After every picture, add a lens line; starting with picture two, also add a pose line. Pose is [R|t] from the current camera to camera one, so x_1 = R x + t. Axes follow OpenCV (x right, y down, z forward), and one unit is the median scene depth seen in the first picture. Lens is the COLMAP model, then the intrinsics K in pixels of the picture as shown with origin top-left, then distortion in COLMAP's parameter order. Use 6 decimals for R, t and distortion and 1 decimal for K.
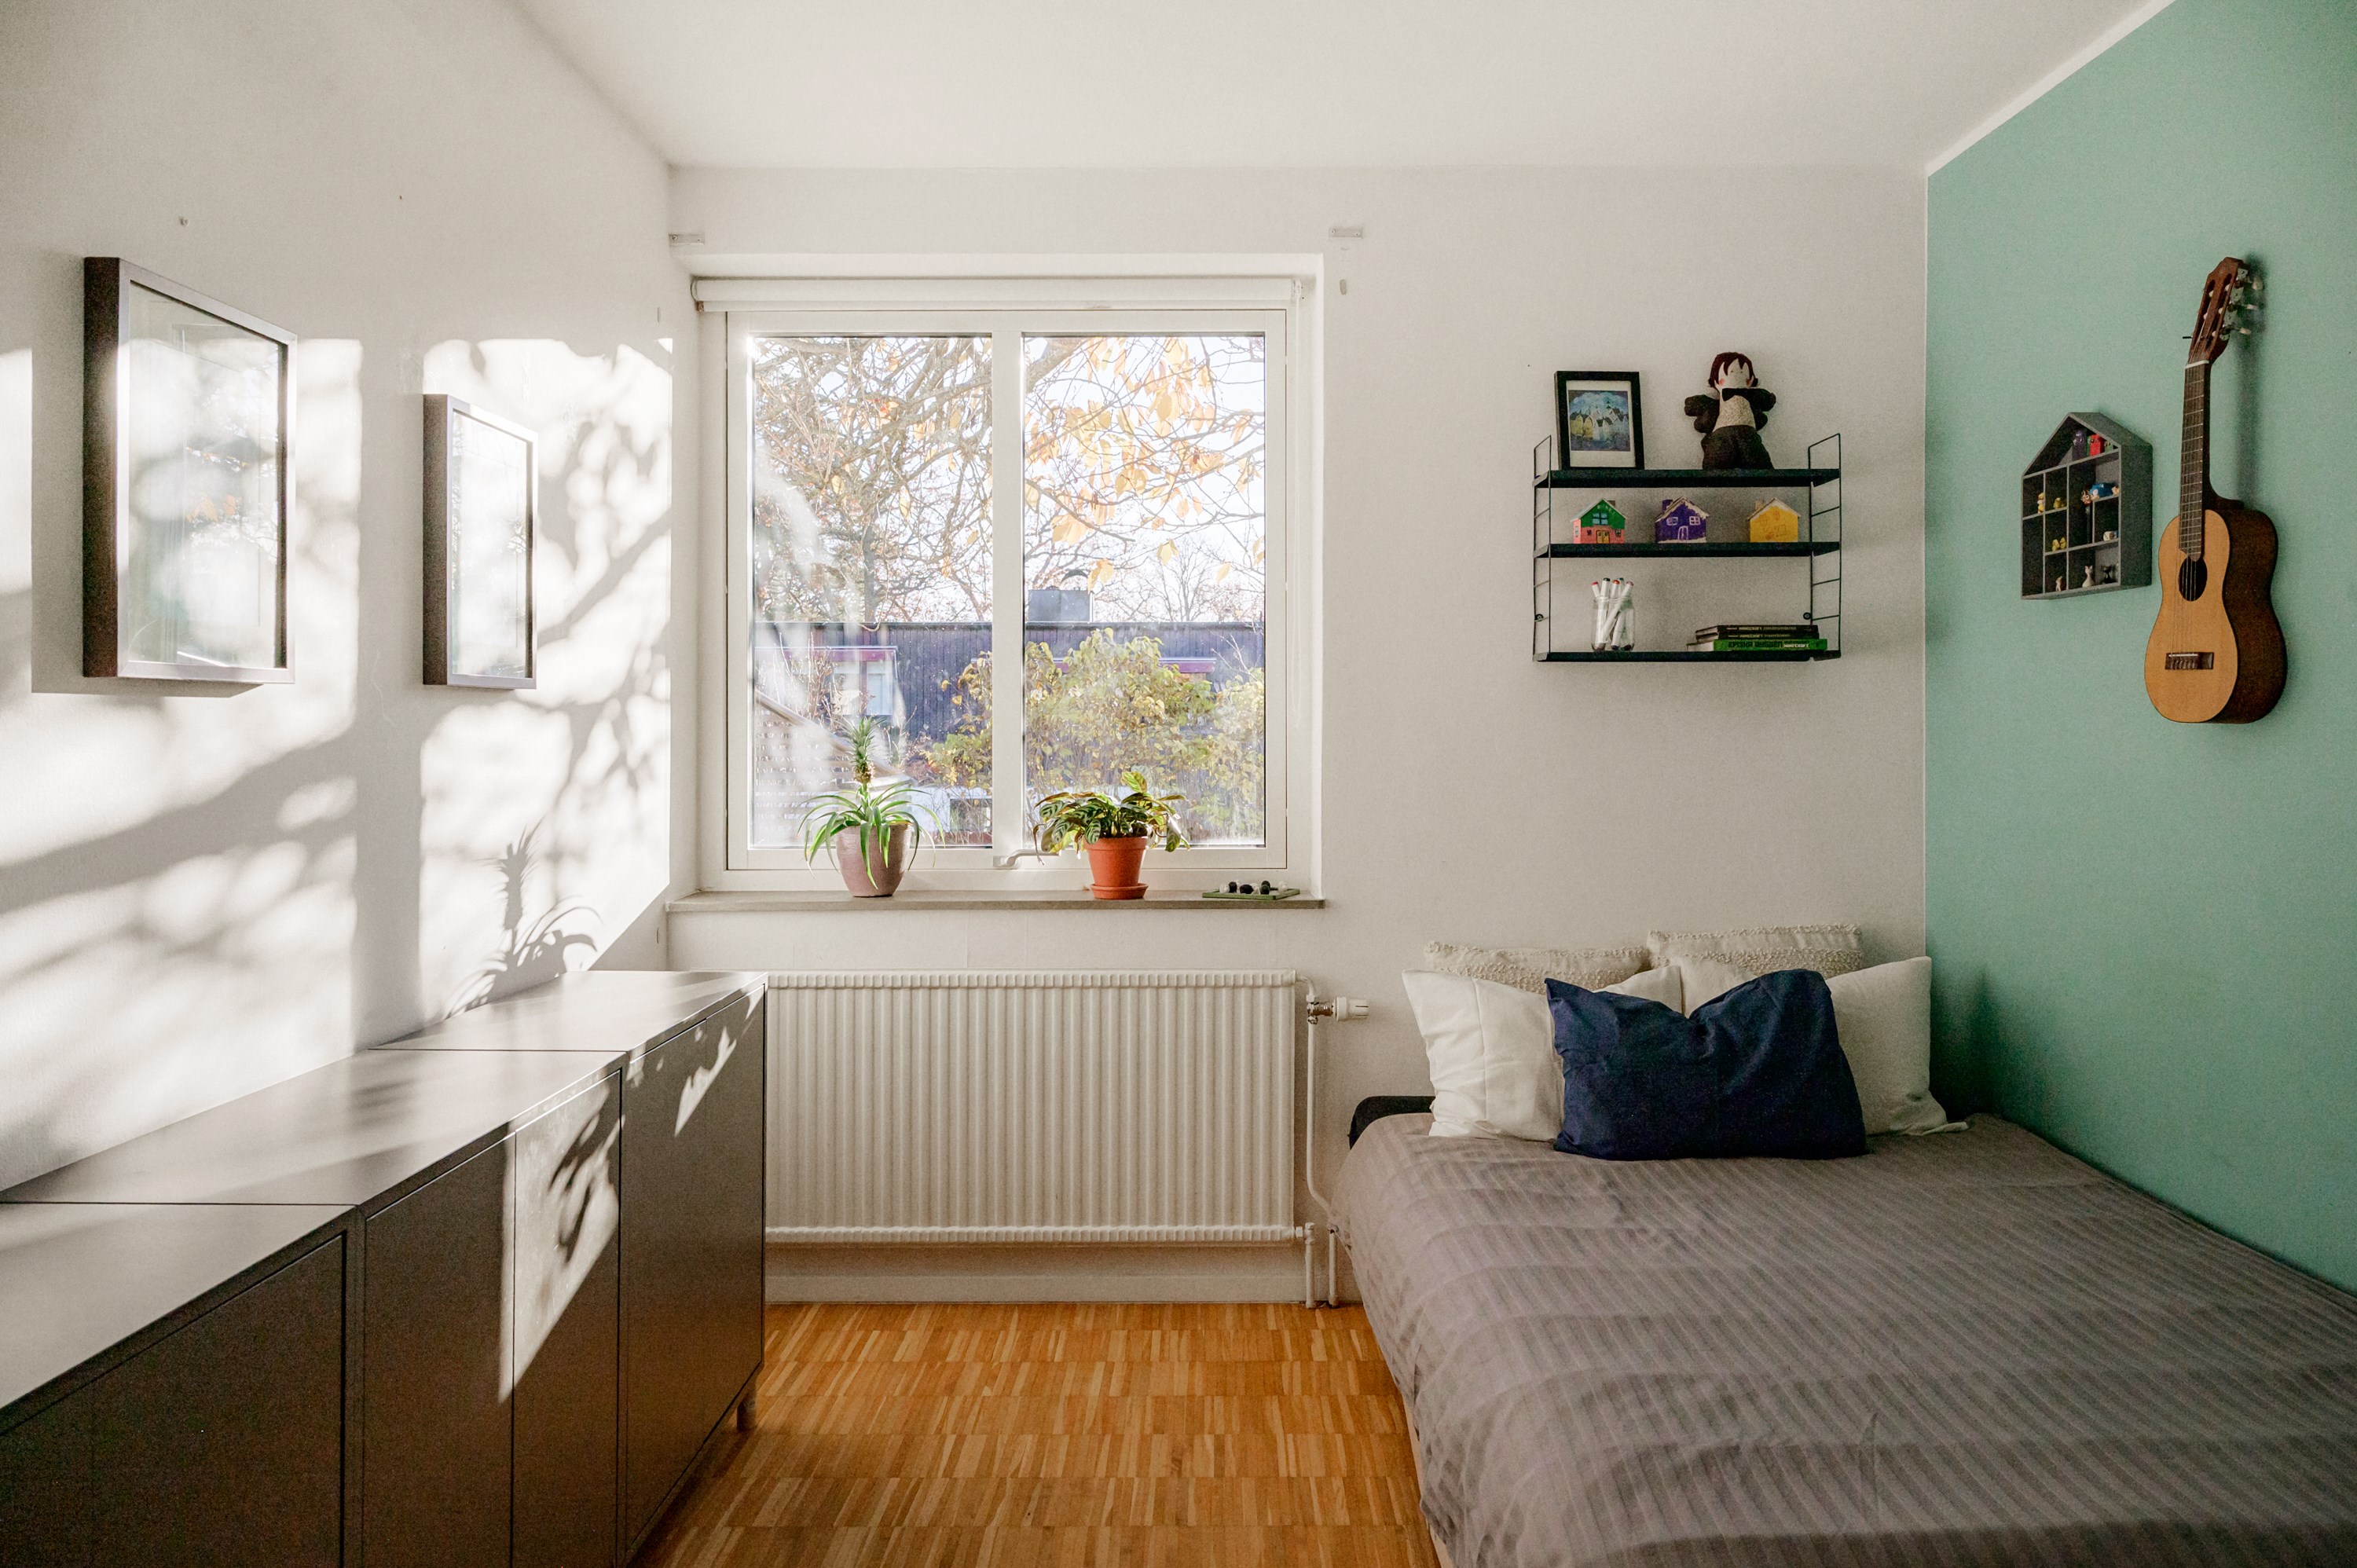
lens RADIAL K [[1632.3, 0, 1181.0], [0, 1632.3, 738.1], [0, 0, 1]] dist [-0.002778, 0.000755]
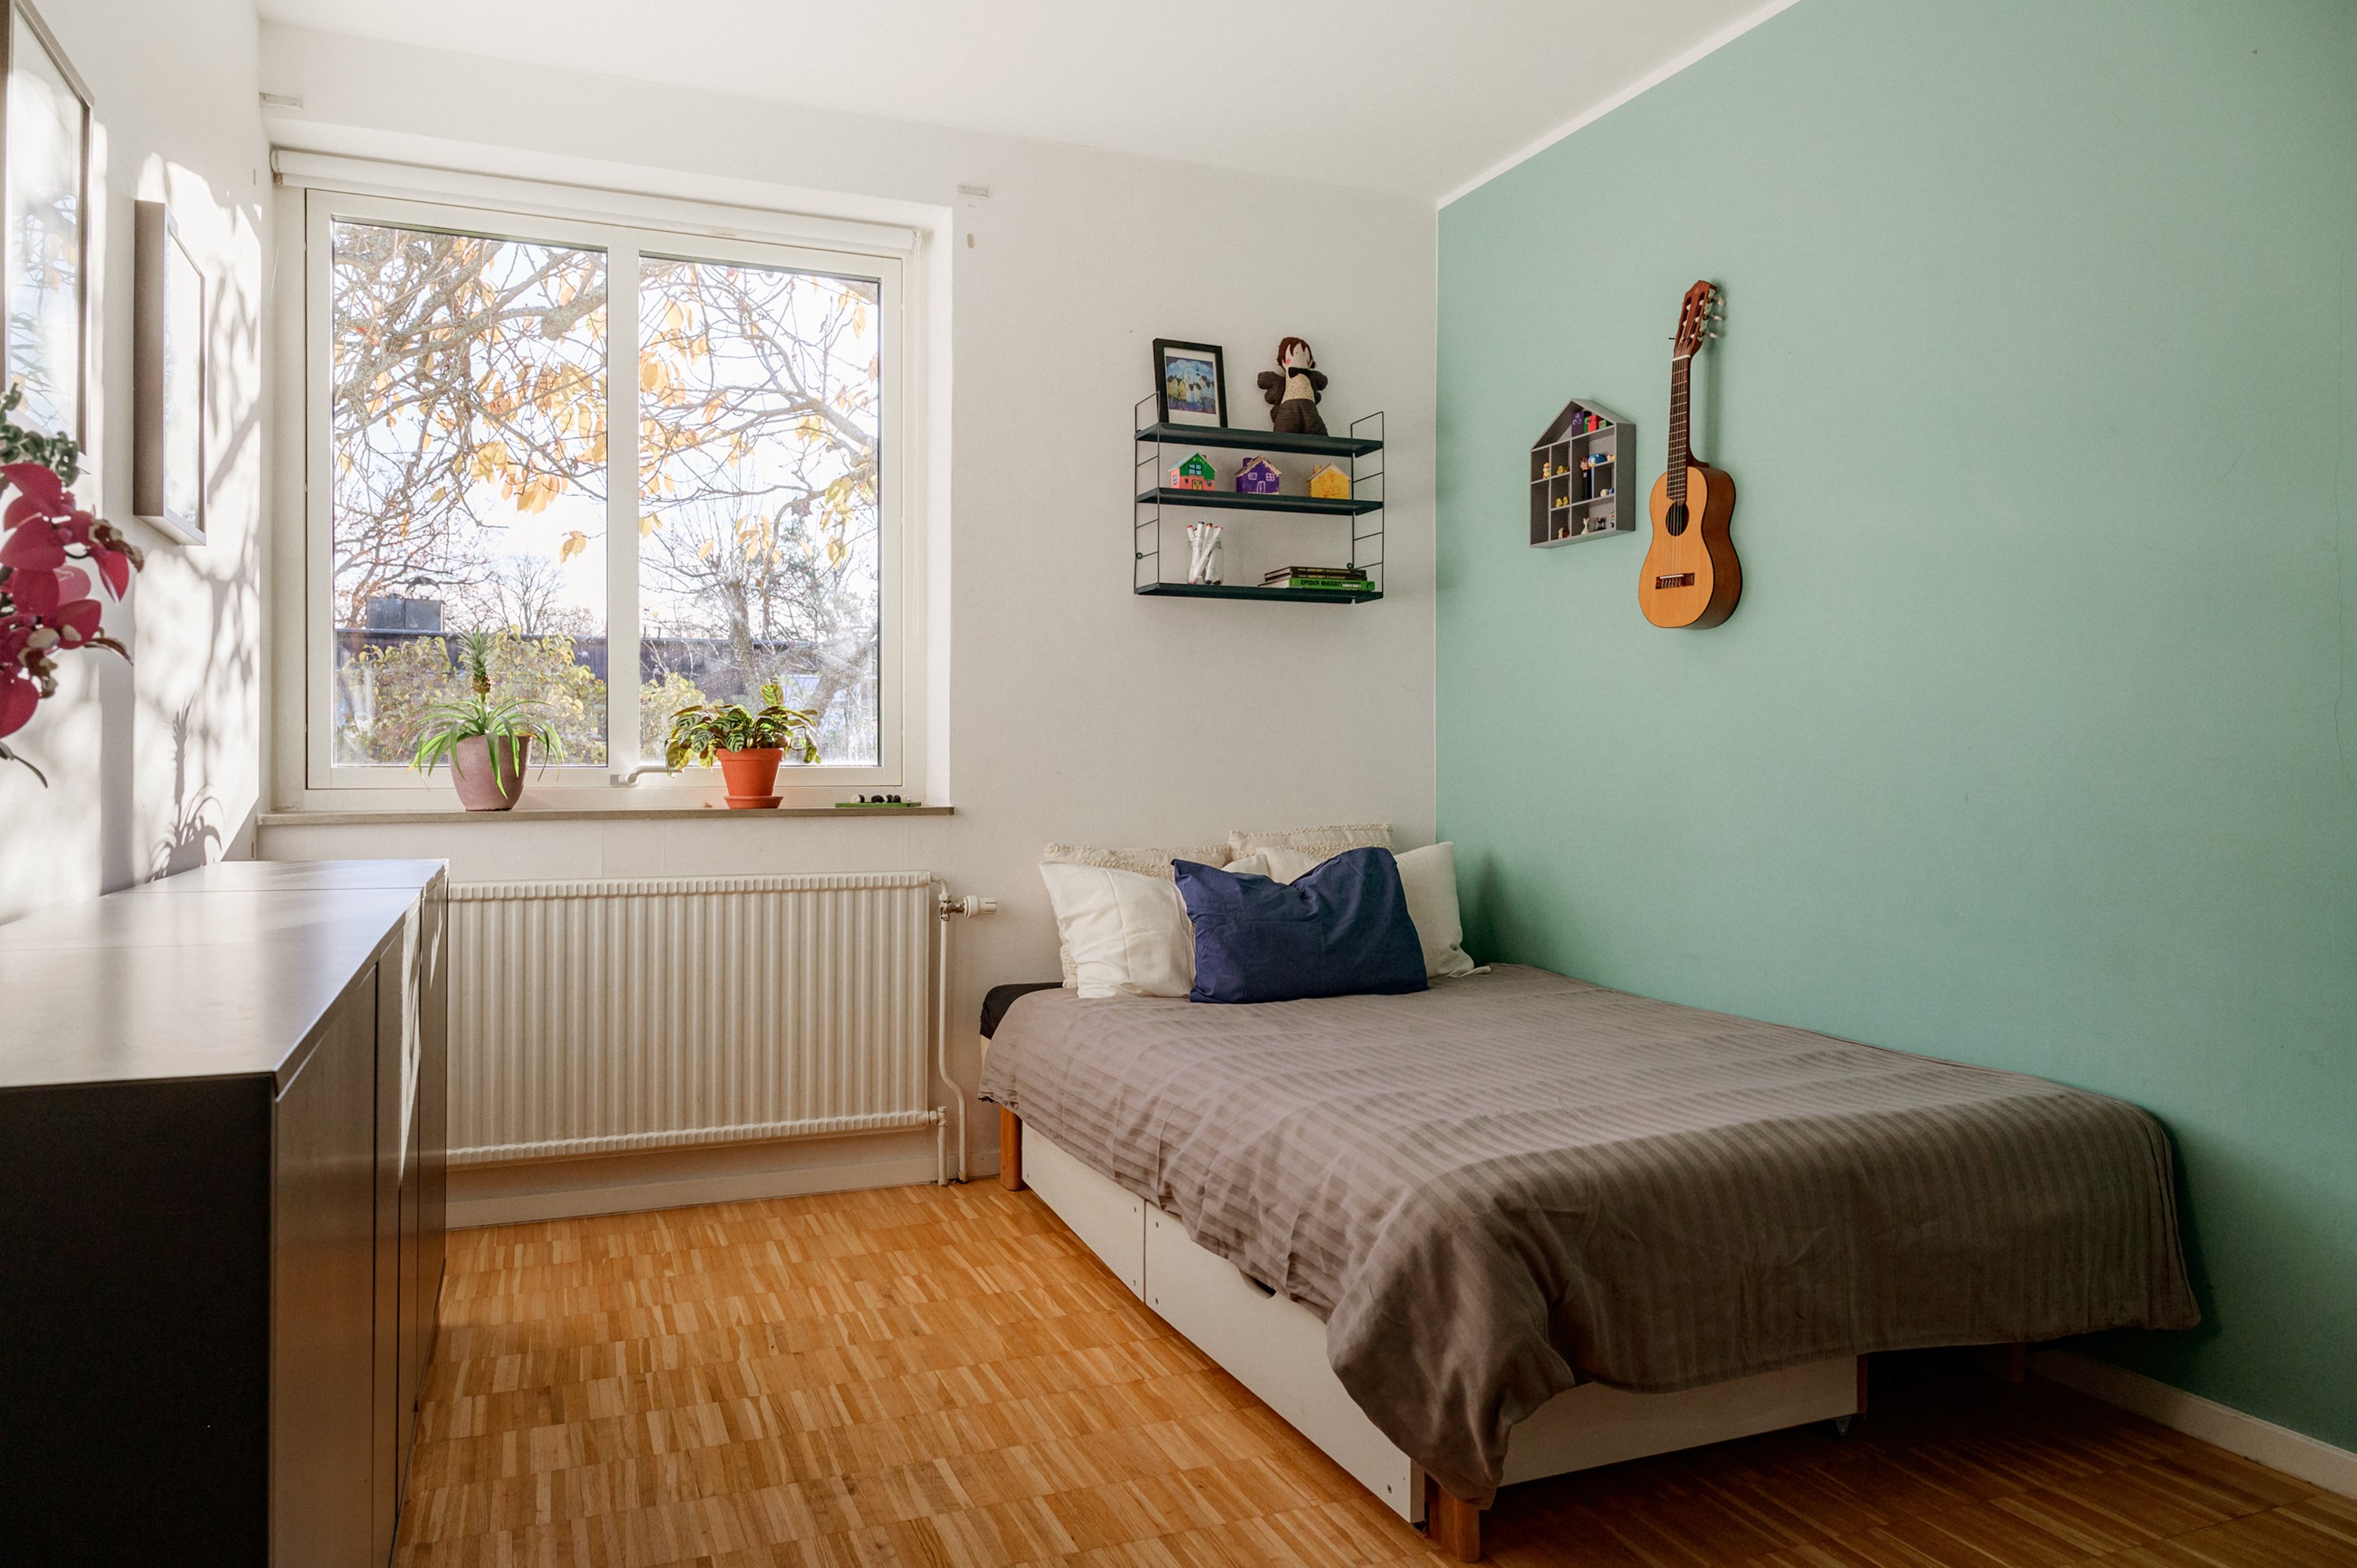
lens RADIAL K [[1633.5, 0, 1178.5], [0, 1633.5, 784.0], [0, 0, 1]] dist [-0.000005, -0.006274]
pose [[0.923751, -0.001129, 0.382992, -0.197304], [0.000101, 0.999996, 0.002704, 0.084799], [-0.382994, -0.002459, 0.923748, -0.056747]]
